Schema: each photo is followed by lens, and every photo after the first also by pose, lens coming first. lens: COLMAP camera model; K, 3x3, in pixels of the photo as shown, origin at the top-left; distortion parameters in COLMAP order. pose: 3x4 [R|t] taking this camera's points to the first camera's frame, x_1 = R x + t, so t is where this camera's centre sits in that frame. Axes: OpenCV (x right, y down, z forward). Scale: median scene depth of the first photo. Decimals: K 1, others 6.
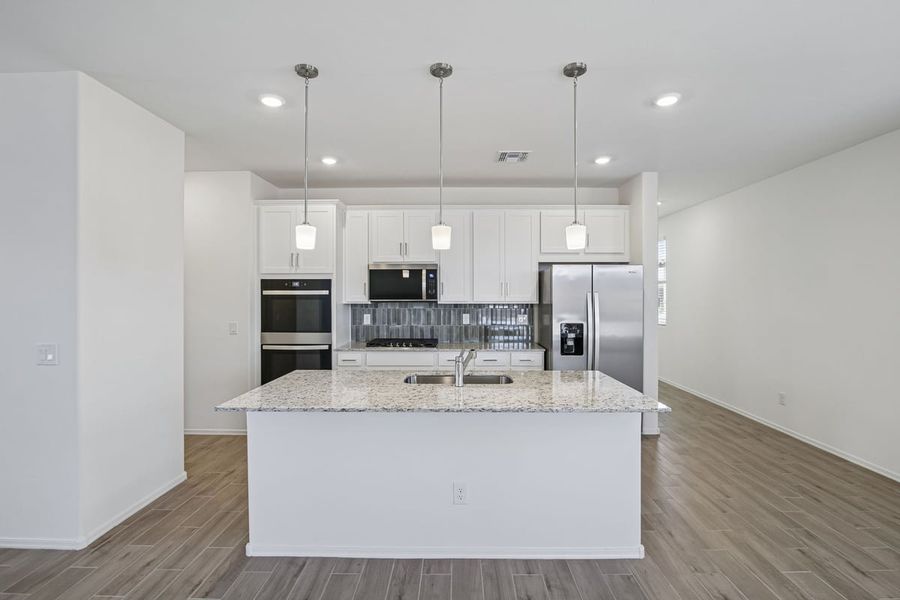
lens RADIAL K [[416.0, 0, 449.5], [0, 416.0, 295.8], [0, 0, 1]] dist [-0.020493, -0.000113]
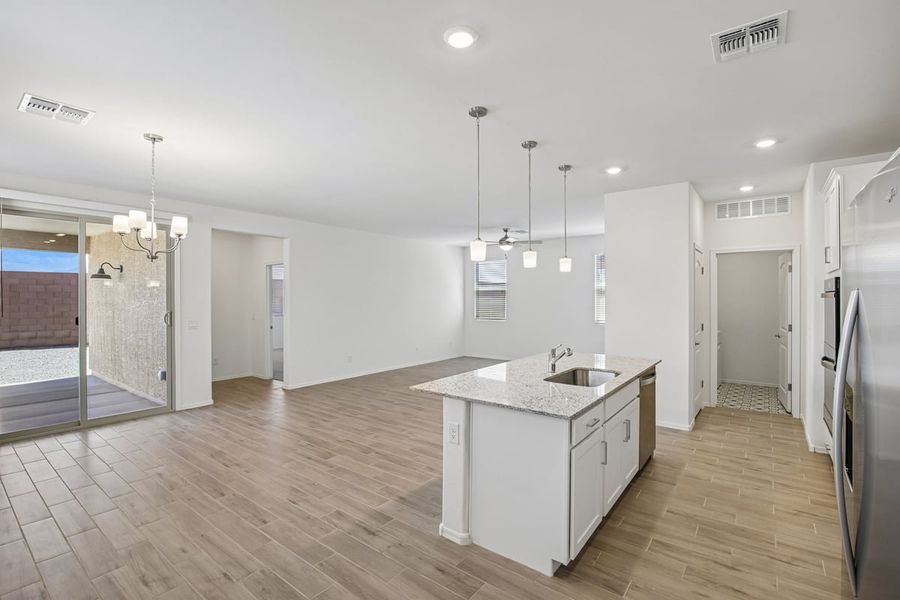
lens RADIAL K [[411.4, 0, 450.0], [0, 411.4, 300.0], [0, 0, 1]] dist [-0.021970, 0.000714]
pose [[-0.596785, 0.002872, -0.802396, 0.690095], [-0.000773, 0.999991, 0.004154, -0.002388], [0.802401, 0.003099, -0.596778, 0.863984]]
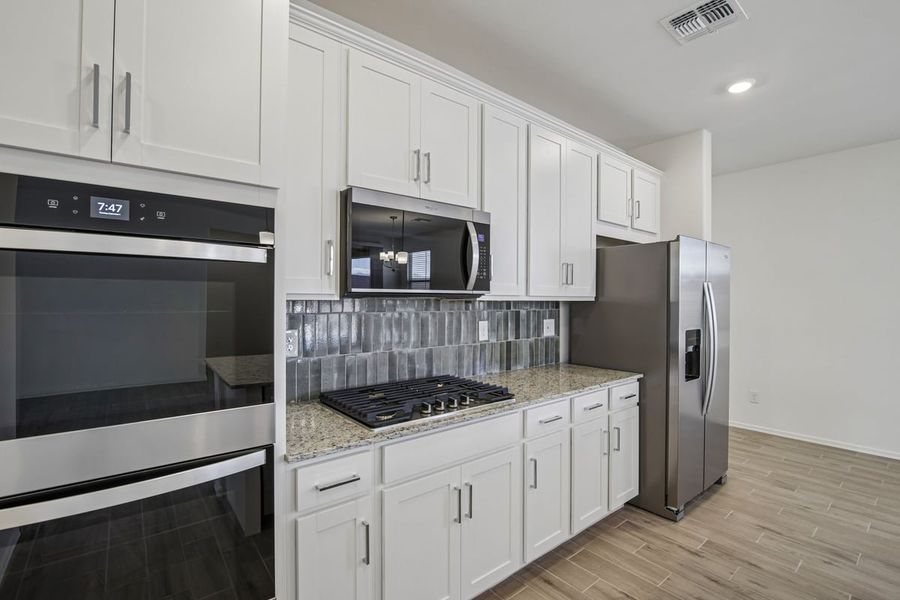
lens RADIAL K [[411.4, 0, 450.0], [0, 411.4, 300.0], [0, 0, 1]] dist [-0.021970, 0.000714]
pose [[0.760287, 0.003389, 0.649579, -0.368726], [-0.000823, 0.999991, -0.004255, 0.021626], [-0.649587, 0.002700, 0.760282, 0.706883]]
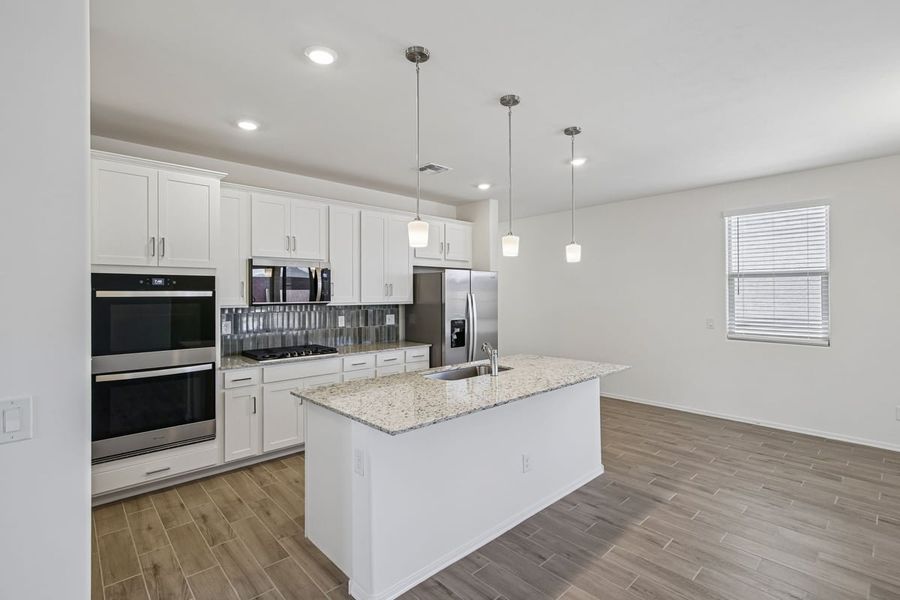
lens RADIAL K [[422.7, 0, 452.2], [0, 422.7, 294.3], [0, 0, 1]] dist [0.000228, 0.000196]
pose [[0.719506, -0.002346, 0.694482, -0.503669], [0.006620, 0.999972, -0.003481, -0.001188], [-0.694454, 0.007102, 0.719502, 0.140994]]
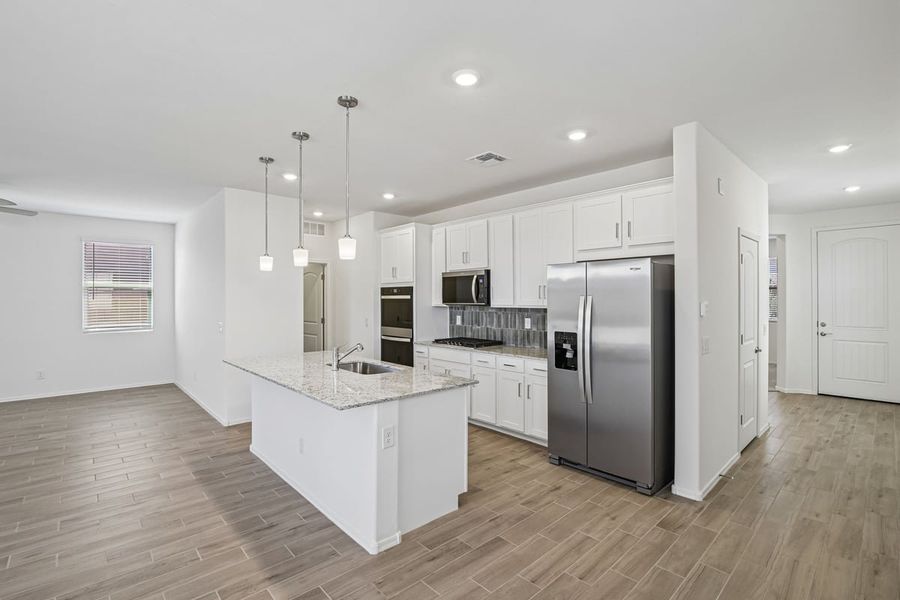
lens RADIAL K [[411.4, 0, 450.0], [0, 411.4, 300.0], [0, 0, 1]] dist [-0.021970, 0.000714]
pose [[0.687793, 0.002099, -0.725904, 0.690150], [-0.000316, 0.999997, 0.002592, -0.002010], [0.725907, -0.001553, 0.687791, 0.223617]]
